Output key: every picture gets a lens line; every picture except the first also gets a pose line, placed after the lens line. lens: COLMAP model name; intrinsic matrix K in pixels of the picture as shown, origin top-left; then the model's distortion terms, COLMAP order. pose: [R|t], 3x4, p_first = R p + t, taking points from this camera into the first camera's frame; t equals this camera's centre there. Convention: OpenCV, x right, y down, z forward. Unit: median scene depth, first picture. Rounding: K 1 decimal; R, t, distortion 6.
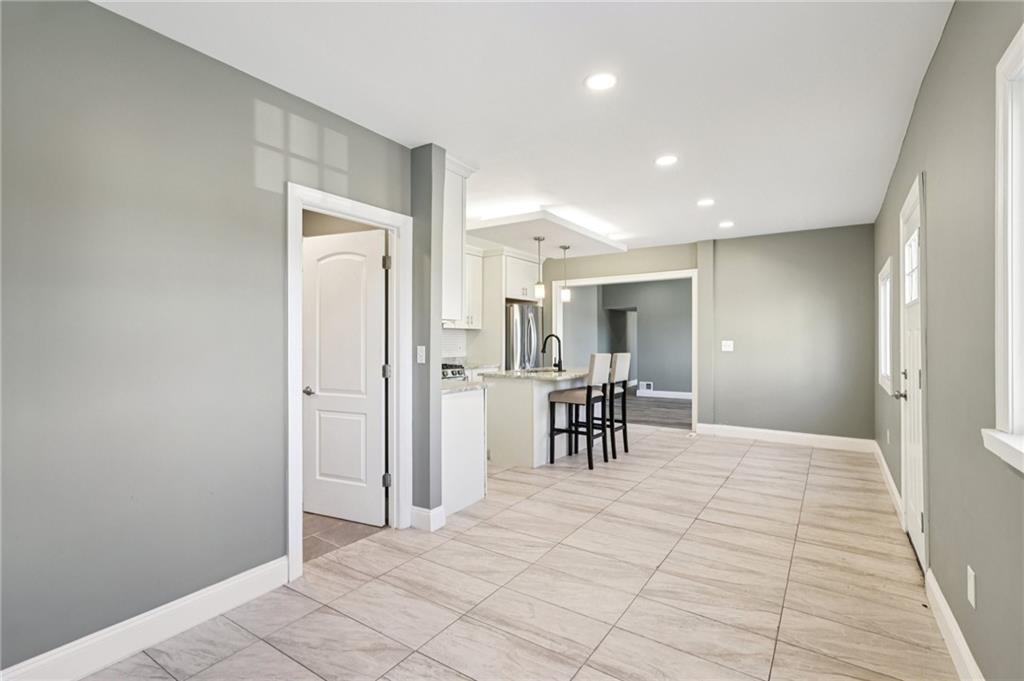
lens RADIAL K [[475.2, 0, 515.8], [0, 475.2, 335.4], [0, 0, 1]] dist [0.002280, 0.000347]
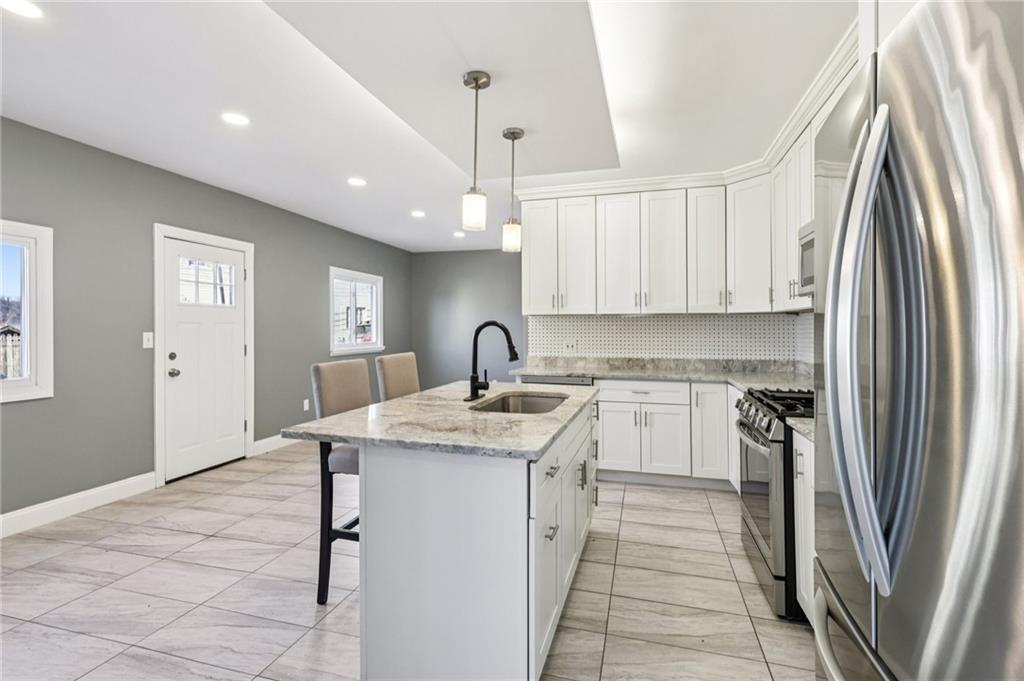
lens RADIAL K [[481.5, 0, 512.9], [0, 481.5, 327.5], [0, 0, 1]] dist [-0.000813, -0.000119]
pose [[-0.949136, -0.005353, -0.314820, 0.210081], [-0.001886, 0.999934, -0.011315, 0.009791], [0.314859, -0.010145, -0.949084, 1.462200]]
